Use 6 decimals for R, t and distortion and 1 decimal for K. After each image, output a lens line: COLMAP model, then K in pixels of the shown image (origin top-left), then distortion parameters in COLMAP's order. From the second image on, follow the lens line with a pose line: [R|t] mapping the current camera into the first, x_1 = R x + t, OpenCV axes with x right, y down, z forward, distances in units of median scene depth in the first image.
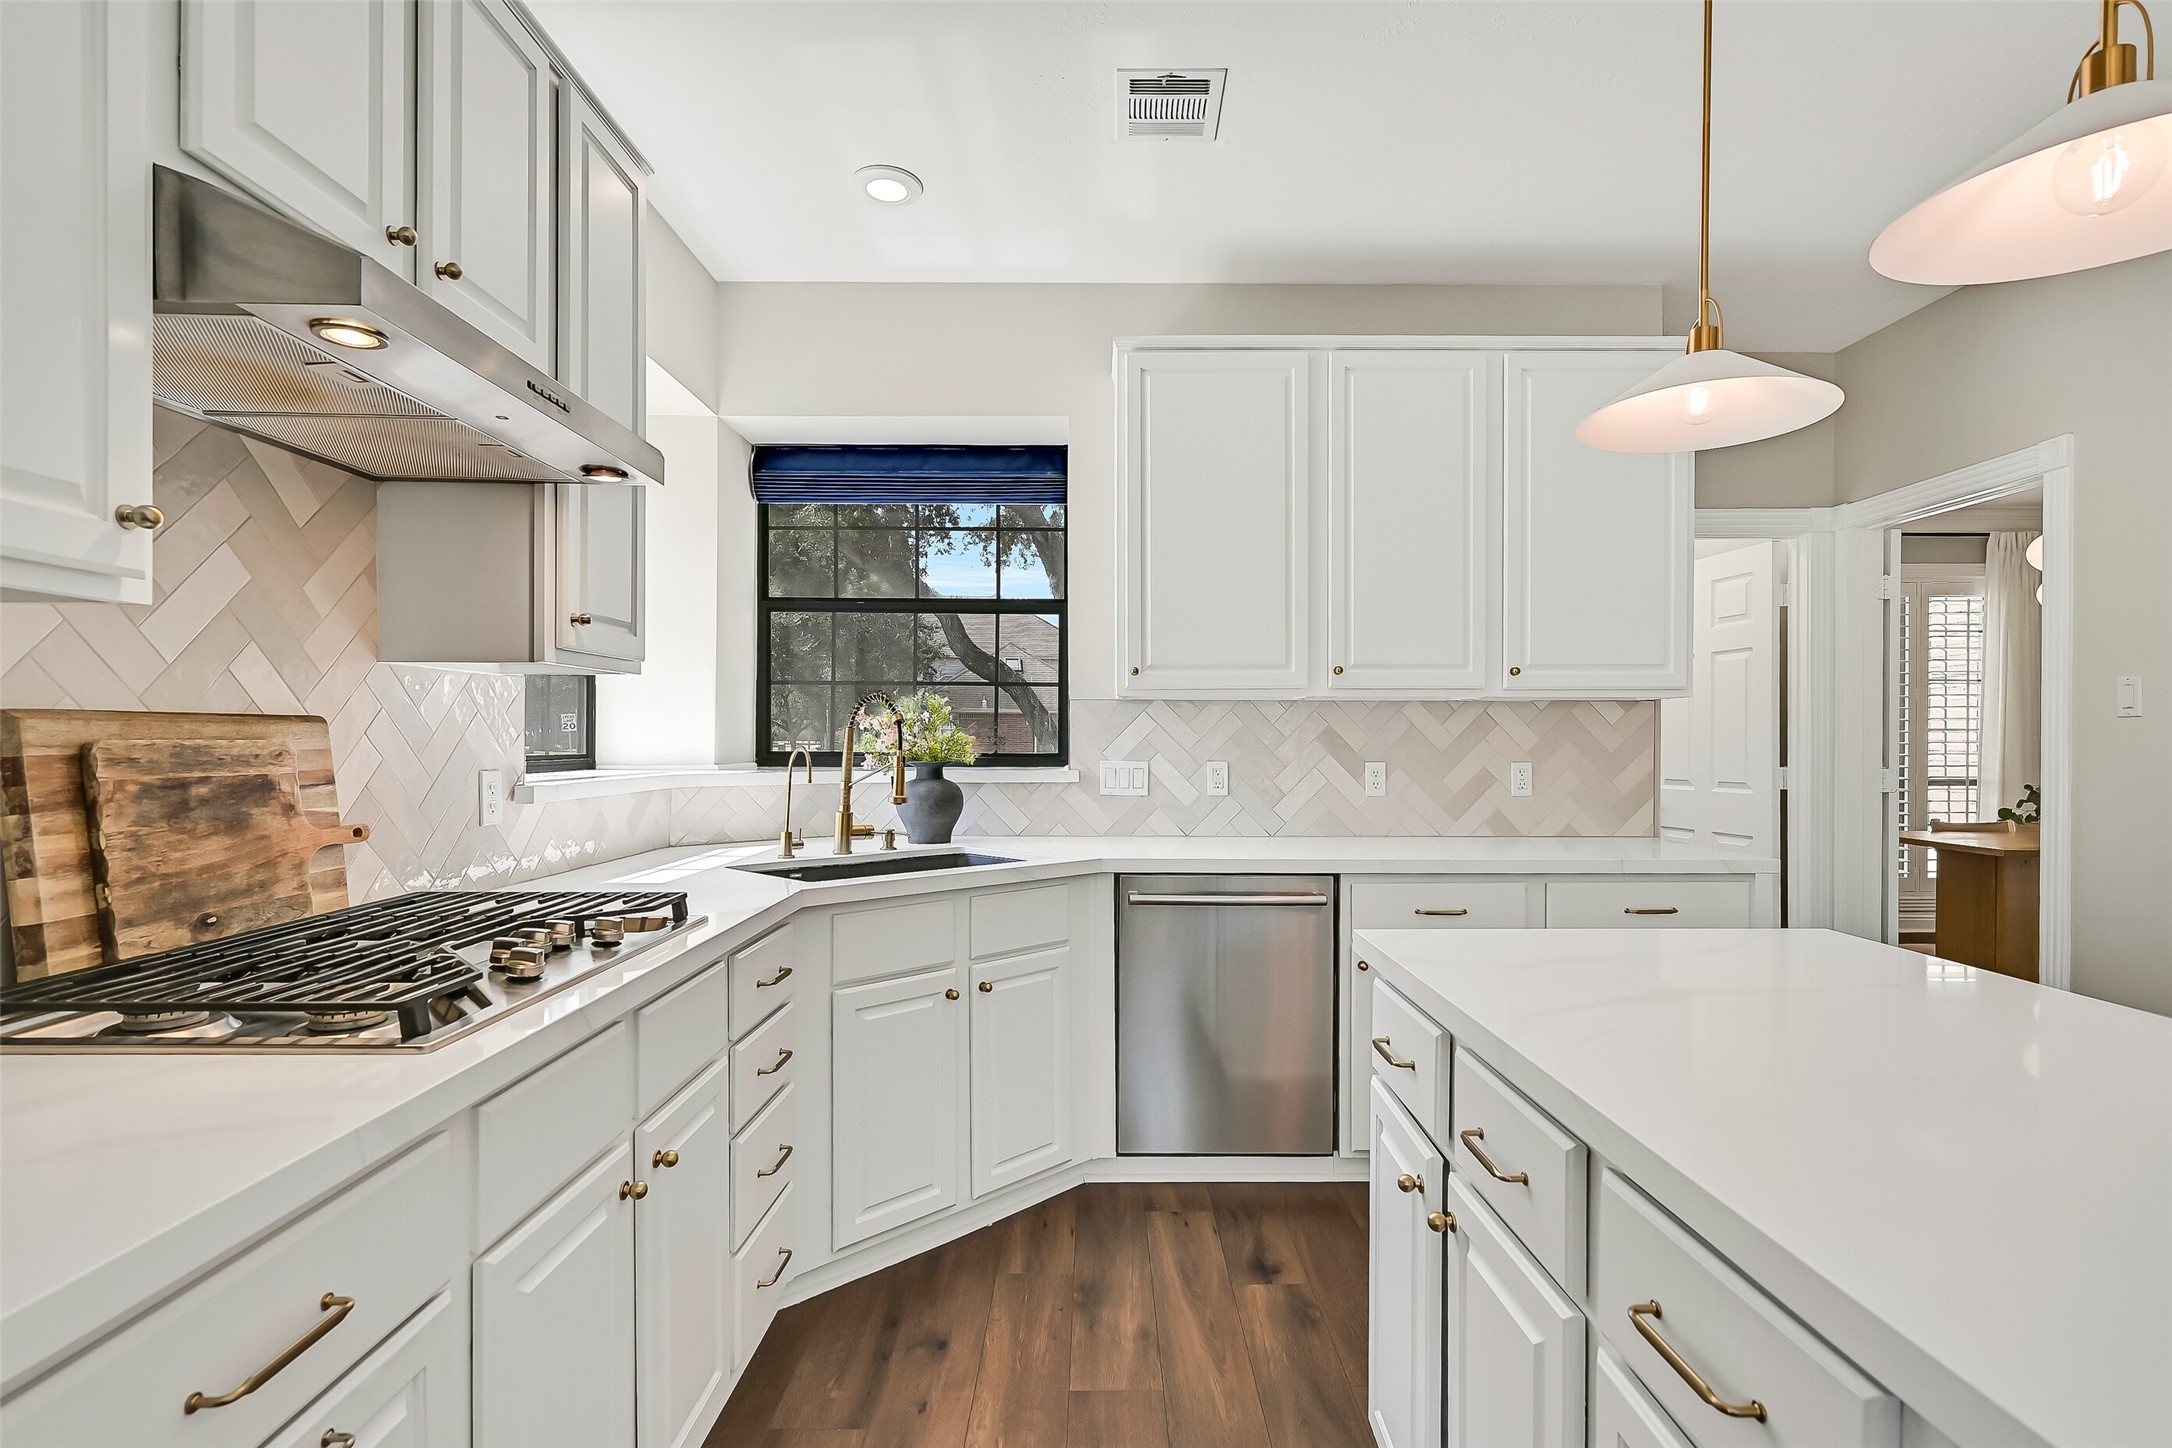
lens RADIAL K [[1039.9, 0, 1108.1], [0, 1039.9, 747.9], [0, 0, 1]] dist [-0.001913, 0.000991]
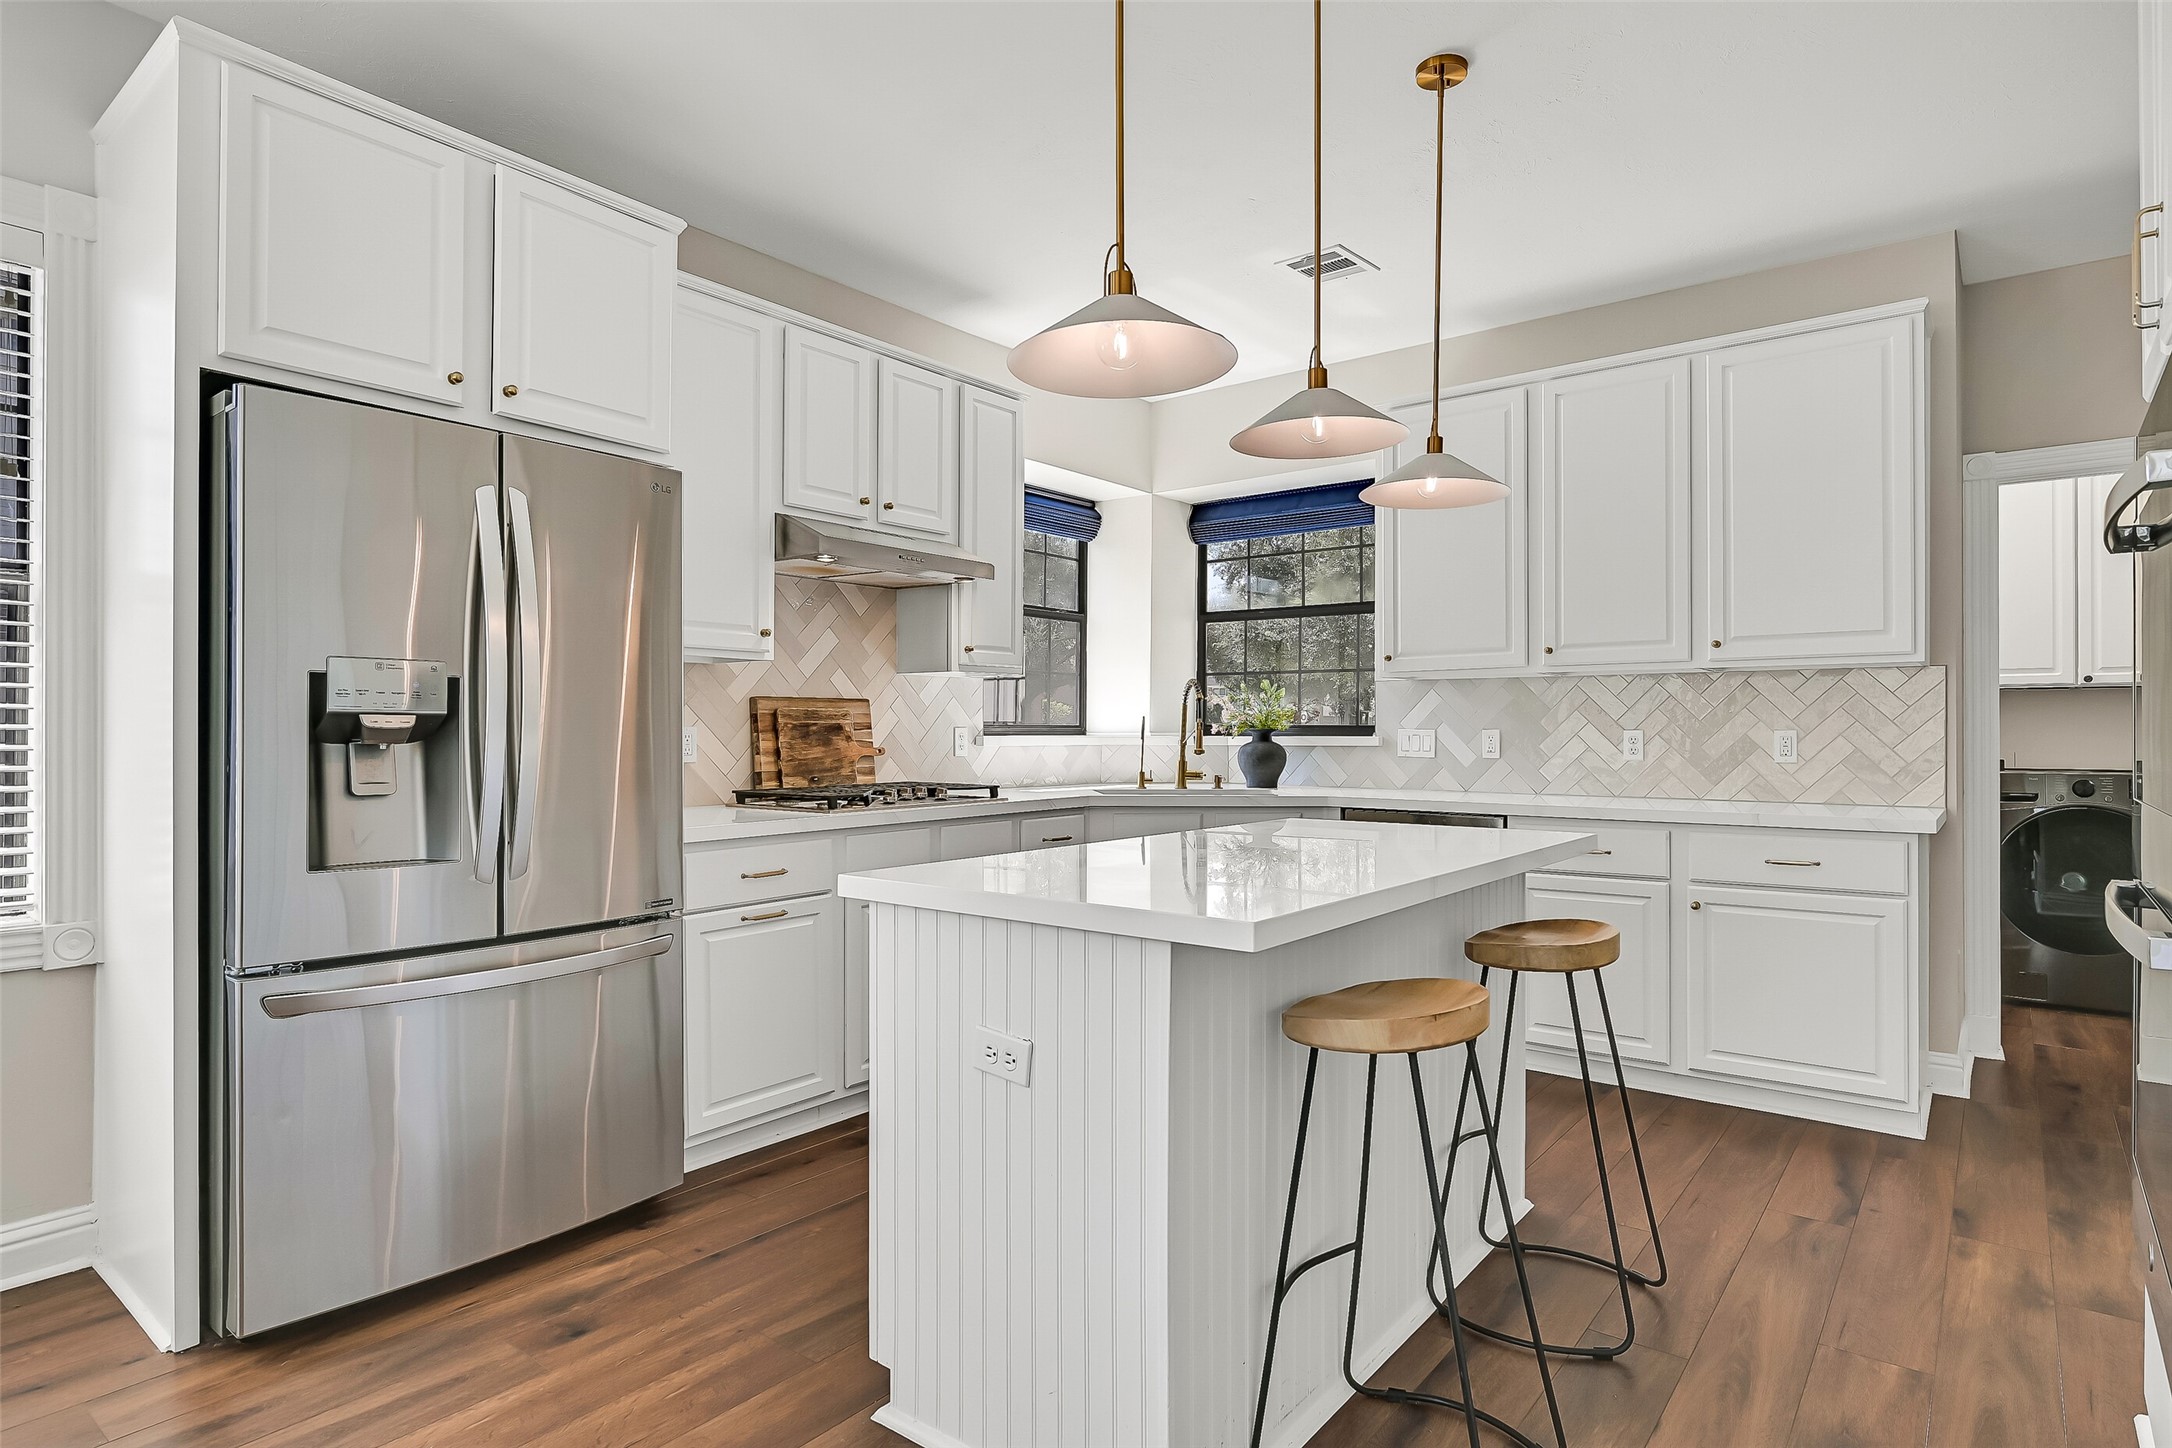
lens RADIAL K [[1148.4, 0, 1095.6], [0, 1148.4, 732.7], [0, 0, 1]] dist [-0.005300, 0.003569]
pose [[0.779025, -0.000170, -0.626993, 1.145523], [-0.004674, 0.999971, -0.006077, 0.053022], [0.626975, 0.007665, 0.779001, -0.607380]]
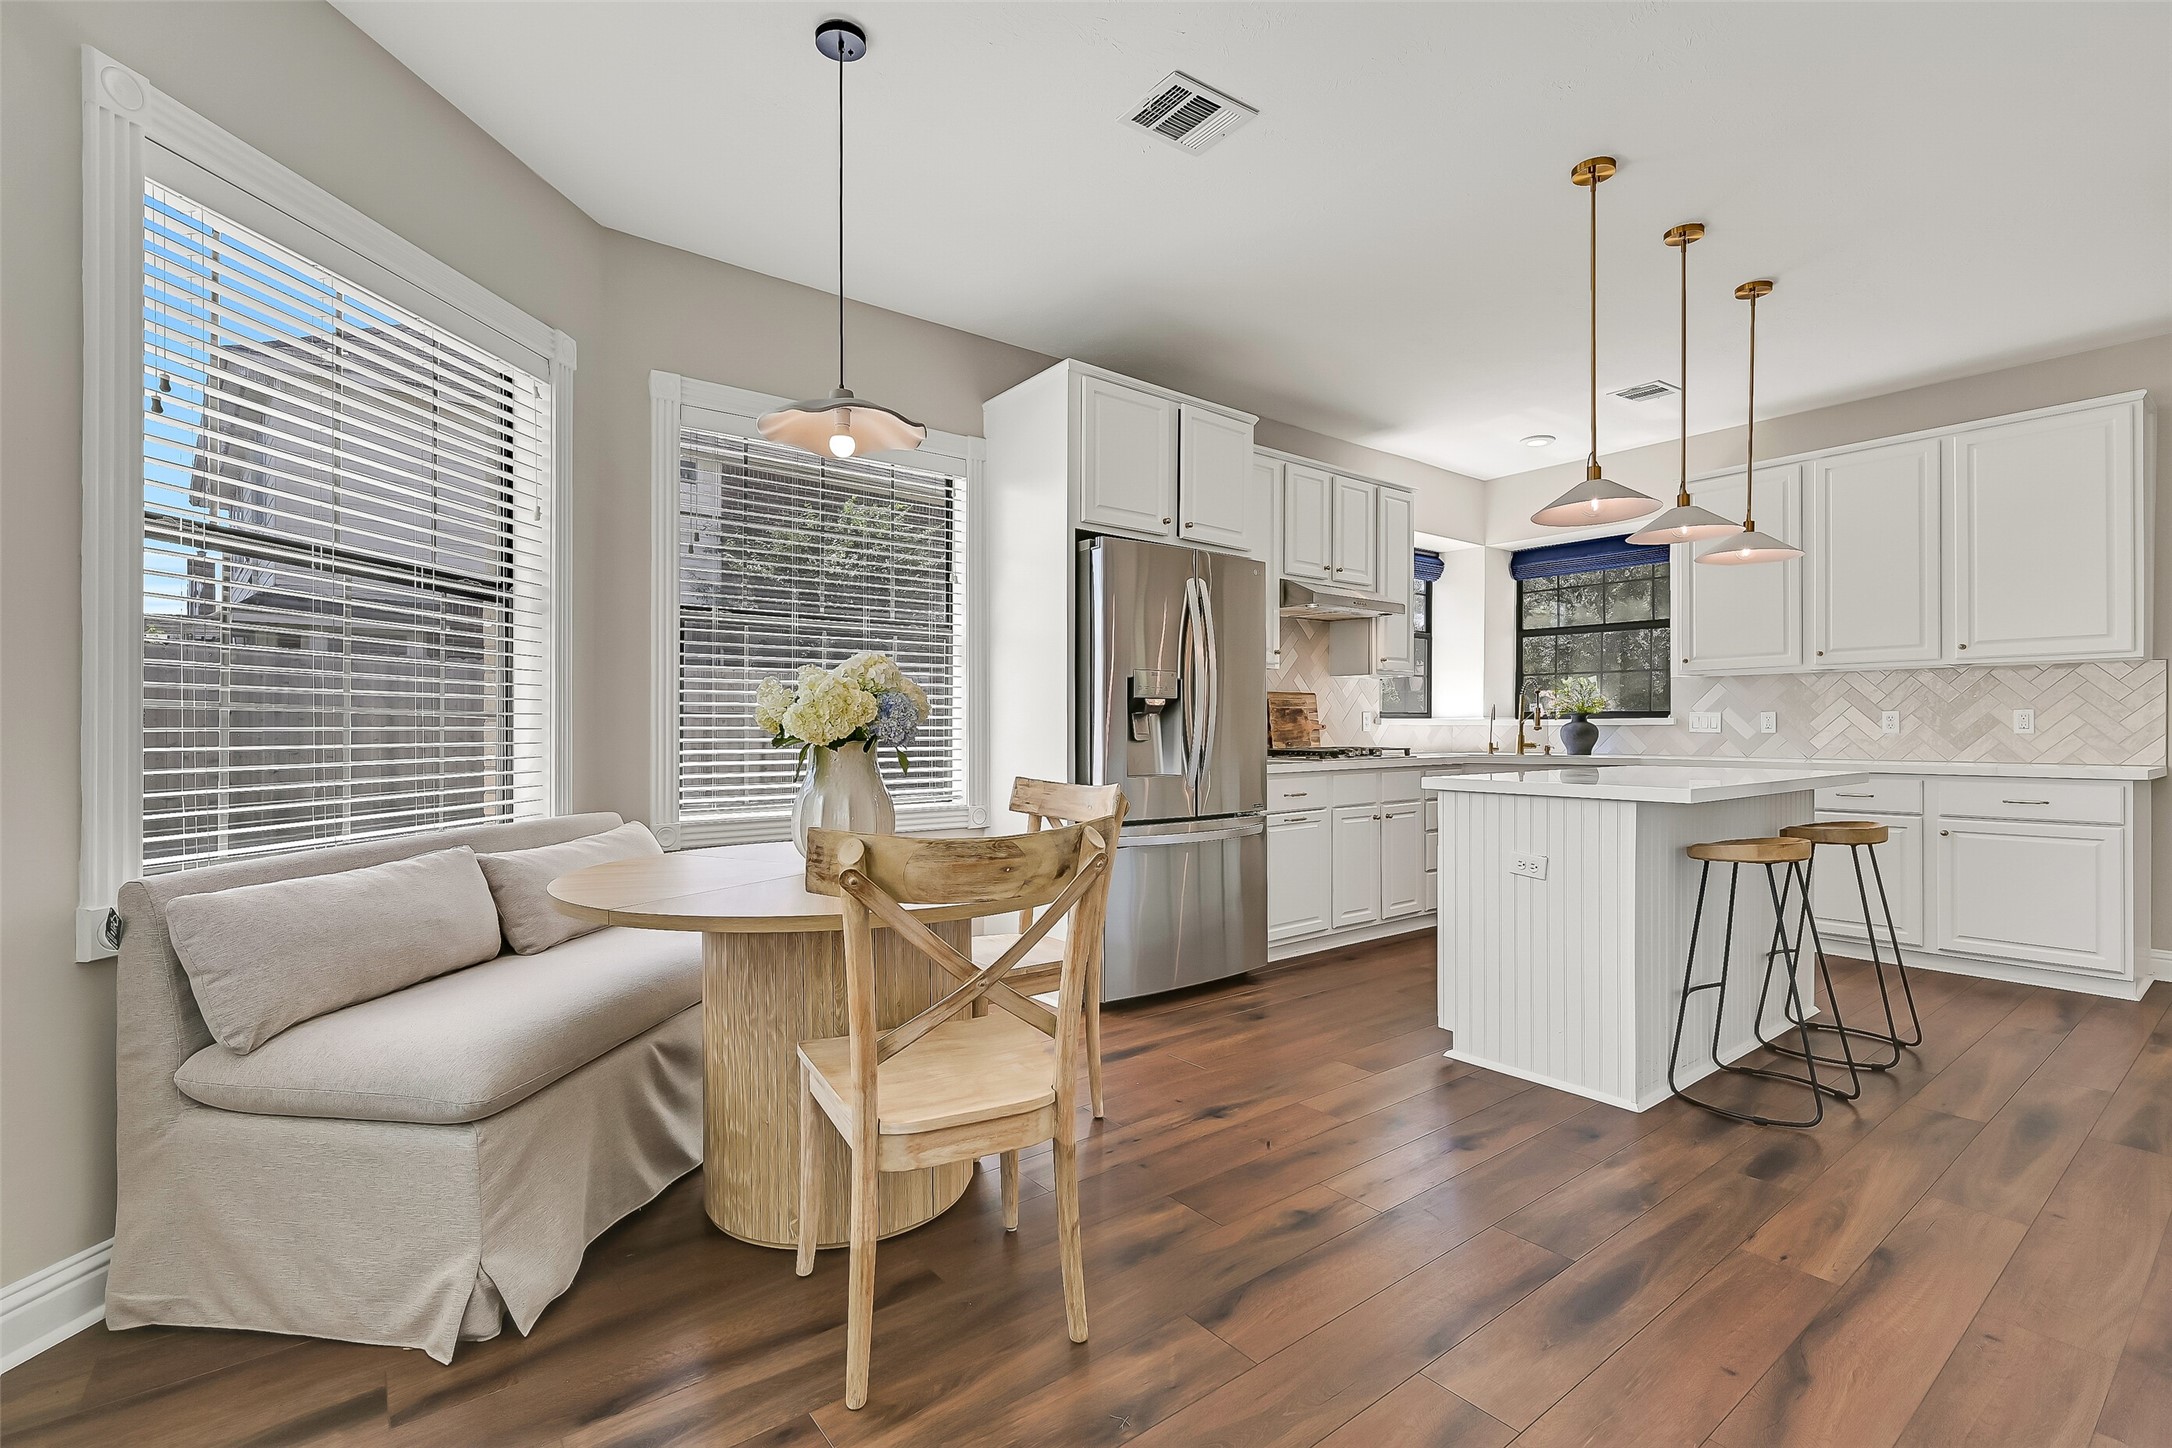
lens RADIAL K [[962.5, 0, 1102.6], [0, 962.5, 728.4], [0, 0, 1]] dist [0.002131, -0.000730]
pose [[0.608321, -0.000813, -0.793691, 1.329010], [-0.005926, 0.999967, -0.005566, 0.106267], [0.793669, 0.008089, 0.608296, -1.478774]]
